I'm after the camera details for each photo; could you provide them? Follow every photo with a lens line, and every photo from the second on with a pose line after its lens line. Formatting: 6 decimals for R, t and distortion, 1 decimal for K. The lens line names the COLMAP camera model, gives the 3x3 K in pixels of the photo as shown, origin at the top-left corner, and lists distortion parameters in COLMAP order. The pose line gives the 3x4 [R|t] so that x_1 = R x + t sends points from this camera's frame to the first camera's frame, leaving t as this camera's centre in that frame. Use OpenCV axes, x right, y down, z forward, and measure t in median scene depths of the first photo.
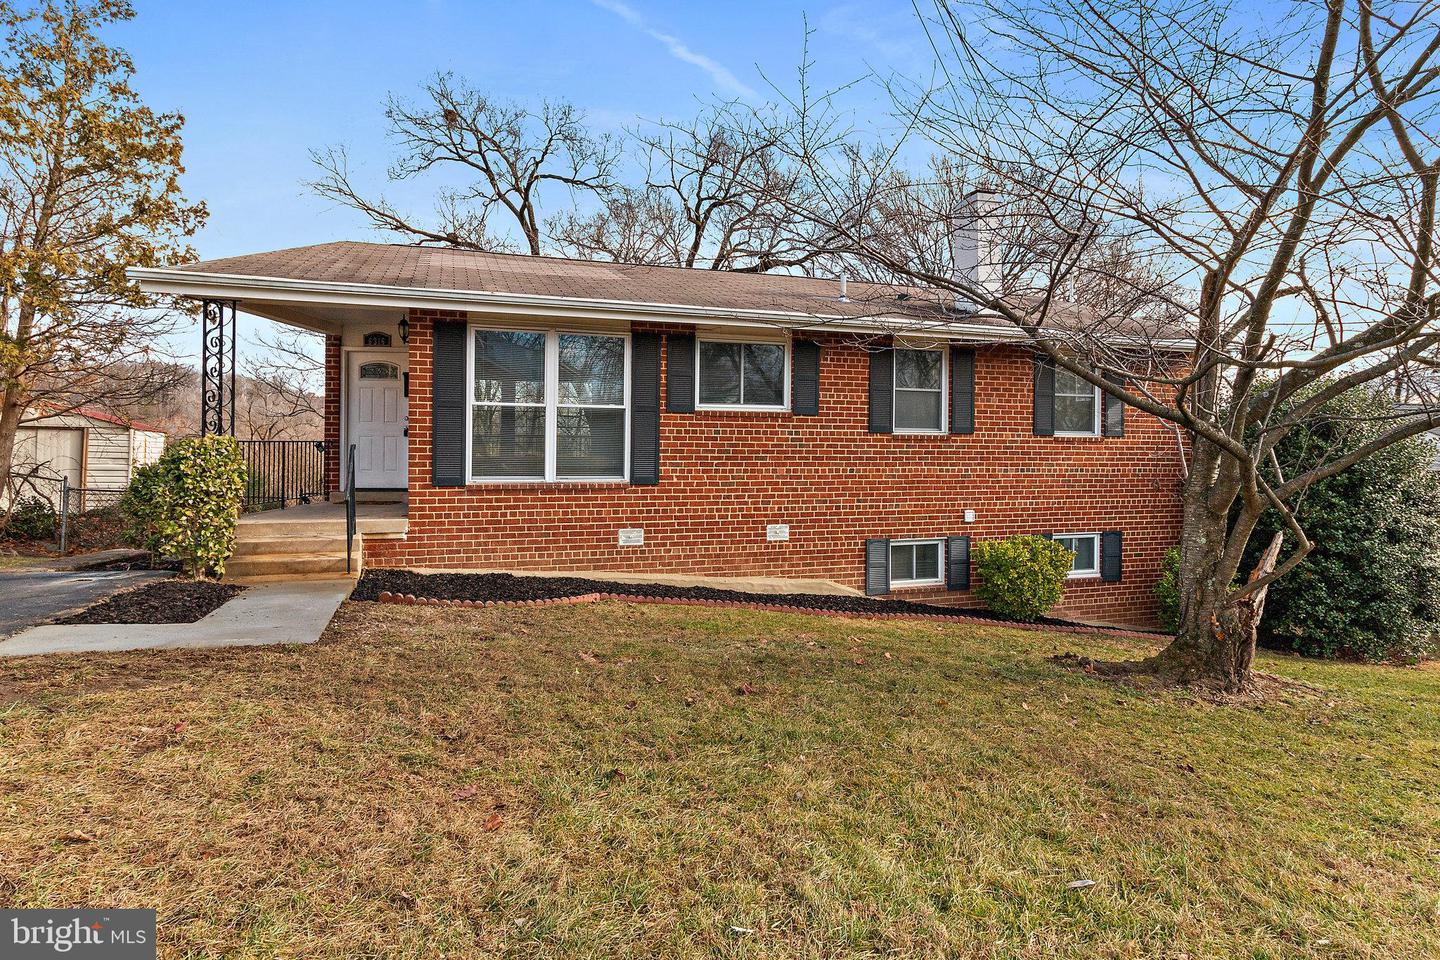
lens RADIAL K [[792.8, 0, 720.2], [0, 792.8, 456.2], [0, 0, 1]] dist [0.002380, 0.000322]
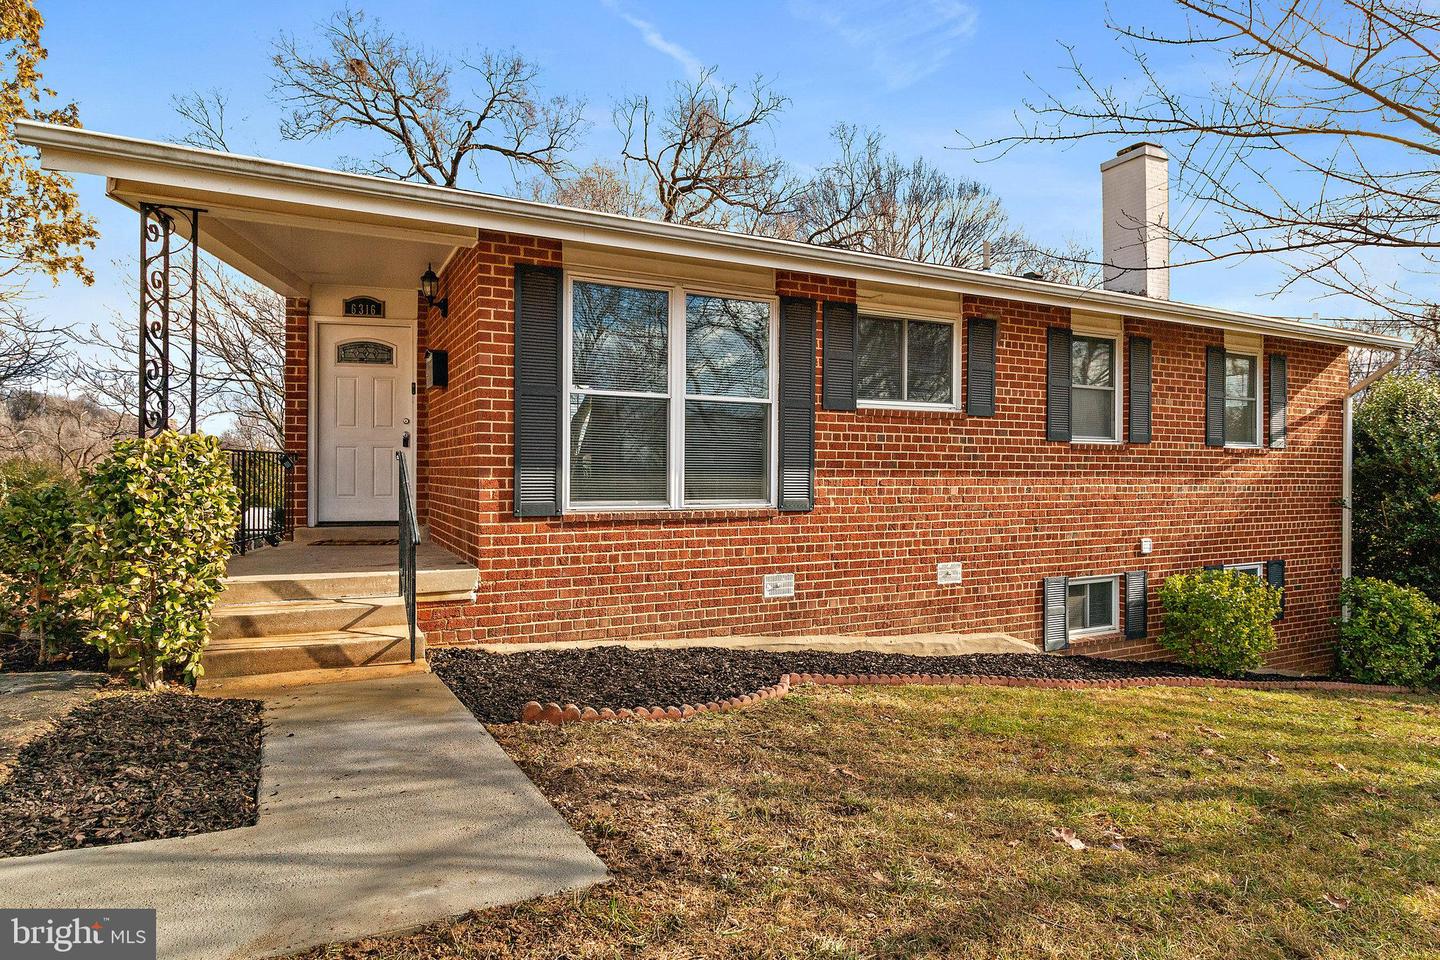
lens RADIAL K [[817.1, 0, 720.0], [0, 817.1, 480.0], [0, 0, 1]] dist [-0.000388, -0.000253]
pose [[0.988299, -0.005957, 0.152410, -0.262793], [0.006428, 0.999976, -0.002595, 0.009034], [-0.152391, 0.003545, 0.988314, 0.276559]]
